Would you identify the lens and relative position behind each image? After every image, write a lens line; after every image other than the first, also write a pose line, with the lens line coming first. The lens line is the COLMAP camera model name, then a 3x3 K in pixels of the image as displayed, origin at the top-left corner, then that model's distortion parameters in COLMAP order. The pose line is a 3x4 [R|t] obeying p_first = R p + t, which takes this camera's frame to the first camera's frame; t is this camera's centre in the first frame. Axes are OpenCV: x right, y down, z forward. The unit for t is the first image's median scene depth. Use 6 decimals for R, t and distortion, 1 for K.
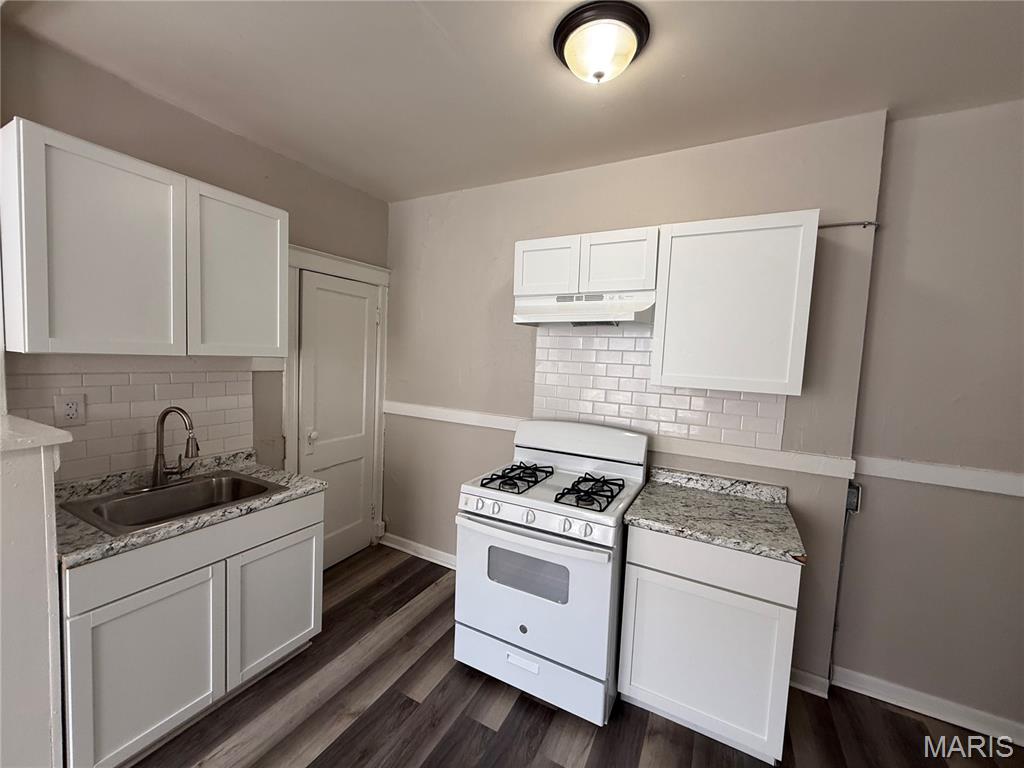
lens RADIAL K [[407.2, 0, 515.1], [0, 407.2, 383.1], [0, 0, 1]] dist [-0.003652, 0.001319]
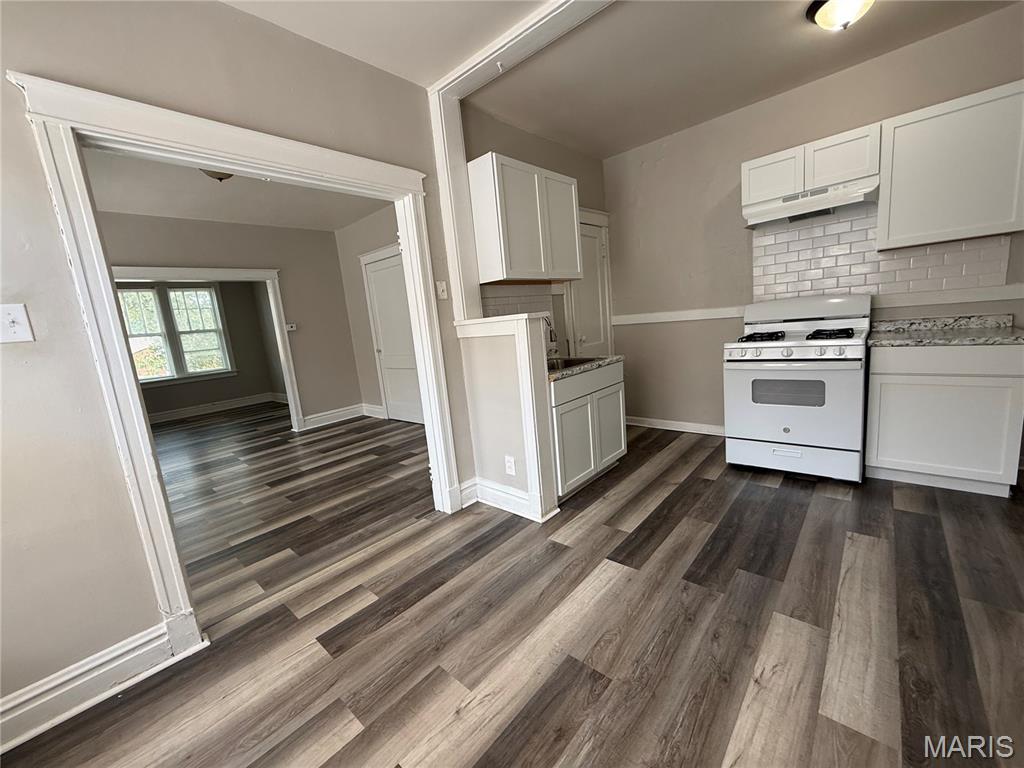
lens RADIAL K [[407.2, 0, 509.2], [0, 407.2, 386.5], [0, 0, 1]] dist [-0.003652, 0.001319]
pose [[0.959335, -0.094517, -0.265974, -0.486016], [0.121951, 0.988577, 0.088559, 0.174338], [0.254565, -0.117393, 0.959904, -0.595132]]
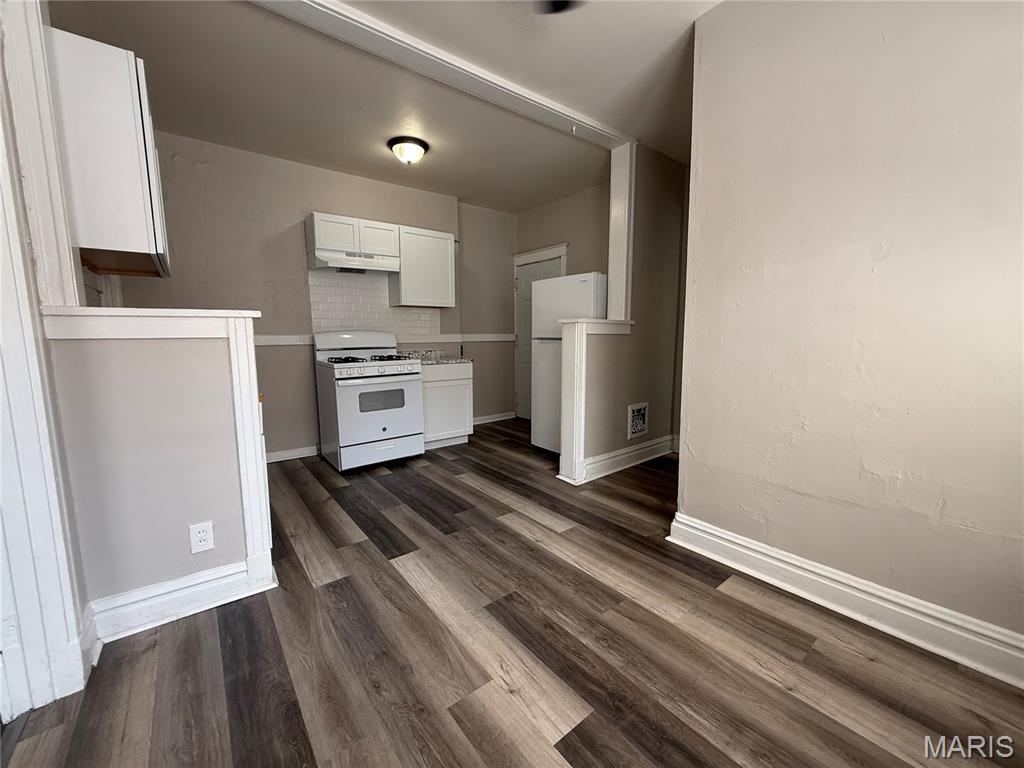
lens RADIAL K [[407.2, 0, 514.0], [0, 407.2, 385.8], [0, 0, 1]] dist [-0.003652, 0.001319]
pose [[0.397142, -0.161130, 0.903502, -1.314888], [0.082405, 0.986751, 0.139755, 0.161710], [-0.914050, 0.018951, 0.405158, -0.323386]]
